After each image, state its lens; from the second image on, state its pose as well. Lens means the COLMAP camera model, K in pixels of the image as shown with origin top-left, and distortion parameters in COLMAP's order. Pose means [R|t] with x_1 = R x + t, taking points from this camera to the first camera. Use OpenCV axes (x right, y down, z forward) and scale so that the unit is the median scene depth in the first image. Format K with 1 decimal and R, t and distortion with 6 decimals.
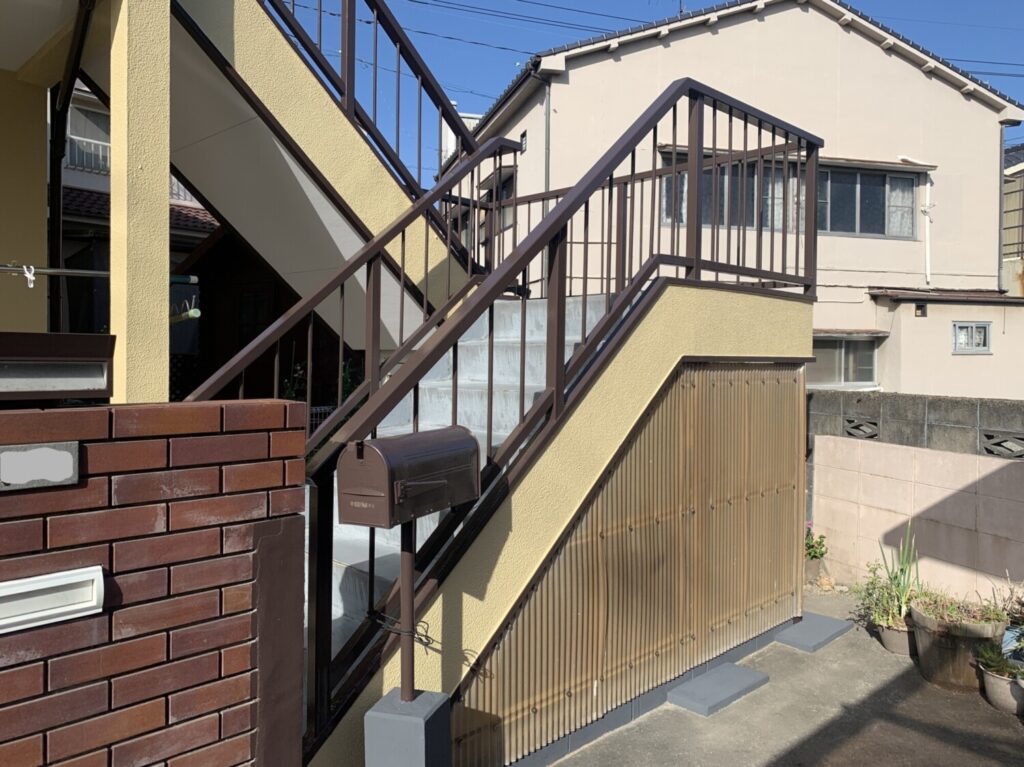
lens RADIAL K [[788.6, 0, 512.0], [0, 788.6, 383.5], [0, 0, 1]] dist [0.007437, -0.000137]
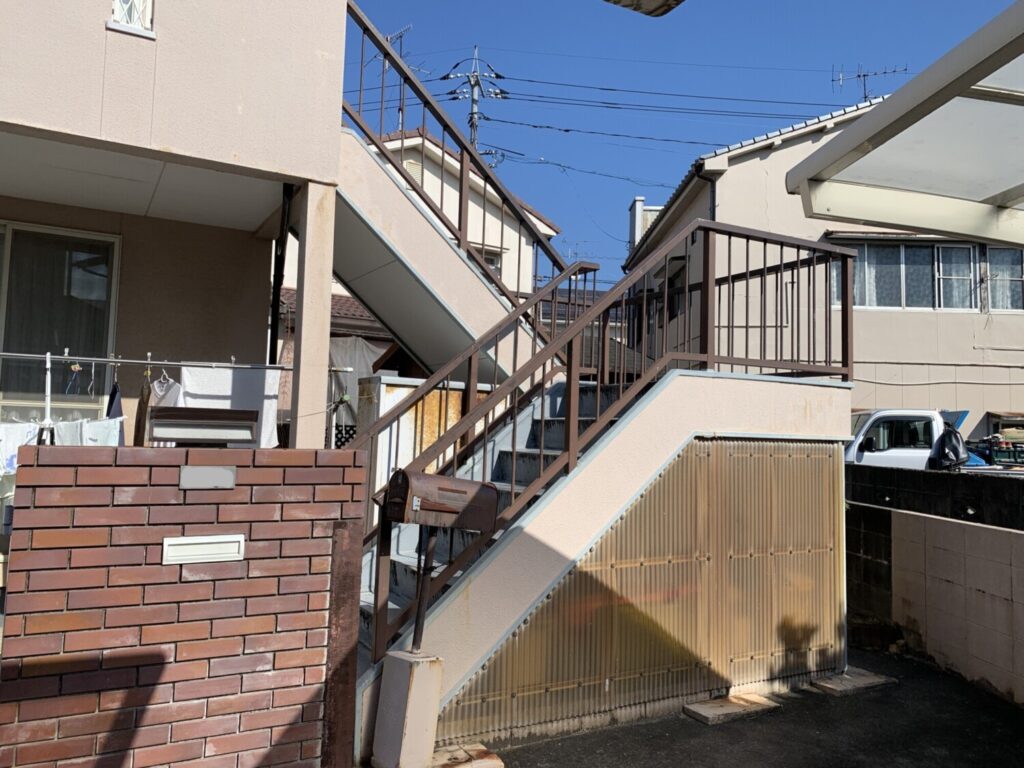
lens RADIAL K [[788.6, 0, 512.0], [0, 788.6, 384.0], [0, 0, 1]] dist [0.007437, -0.000137]
pose [[0.962521, 0.004499, -0.271170, 0.230988], [-0.030626, 0.995270, -0.092195, 0.012749], [0.269472, 0.097045, 0.958106, -0.251850]]
